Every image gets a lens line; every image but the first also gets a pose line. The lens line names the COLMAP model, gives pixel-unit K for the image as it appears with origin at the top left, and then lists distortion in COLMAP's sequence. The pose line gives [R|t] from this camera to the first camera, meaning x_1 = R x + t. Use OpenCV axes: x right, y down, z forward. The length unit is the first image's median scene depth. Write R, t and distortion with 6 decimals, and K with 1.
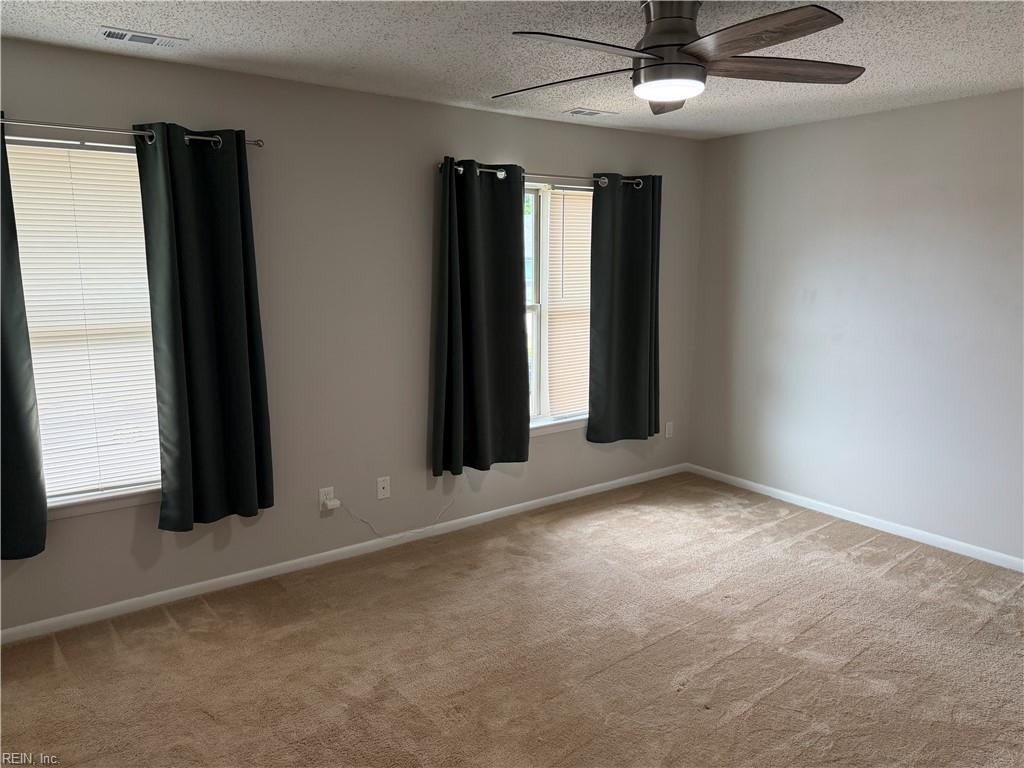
lens RADIAL K [[721.7, 0, 514.9], [0, 721.7, 382.5], [0, 0, 1]] dist [0.031861, -0.042978]
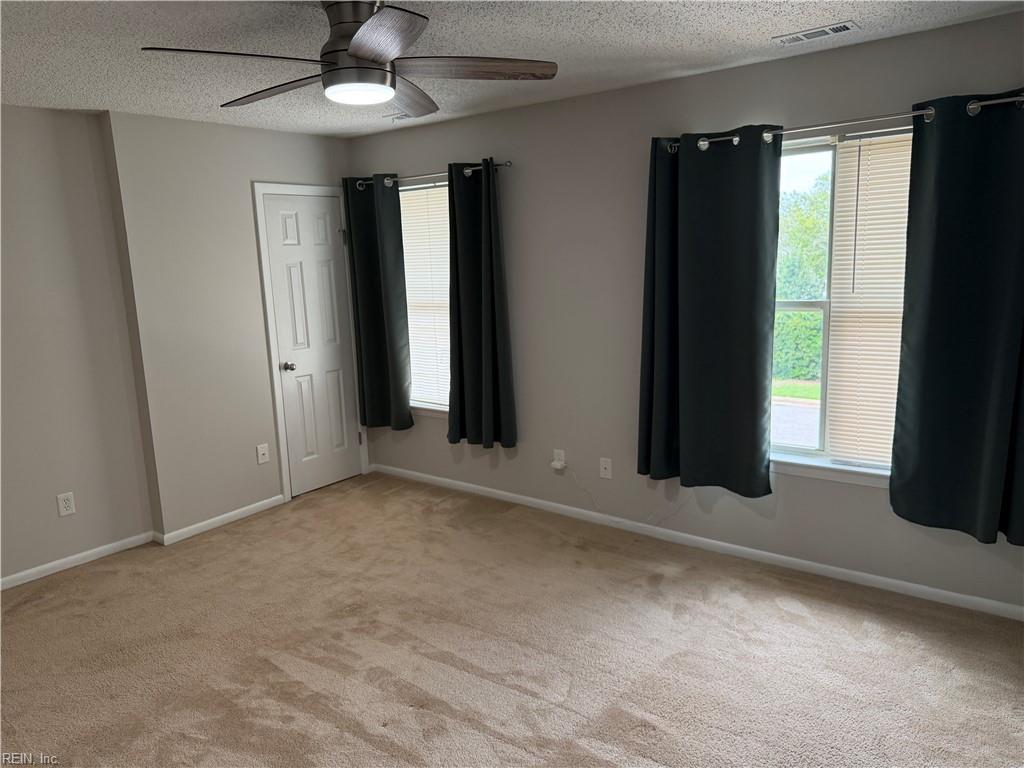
lens RADIAL K [[721.7, 0, 516.1], [0, 721.7, 381.2], [0, 0, 1]] dist [0.031861, -0.042978]
pose [[0.264863, 0.152650, -0.952127, 0.732245], [-0.126408, 0.984366, 0.122654, -0.087360], [0.955965, 0.087869, 0.280019, 0.547608]]
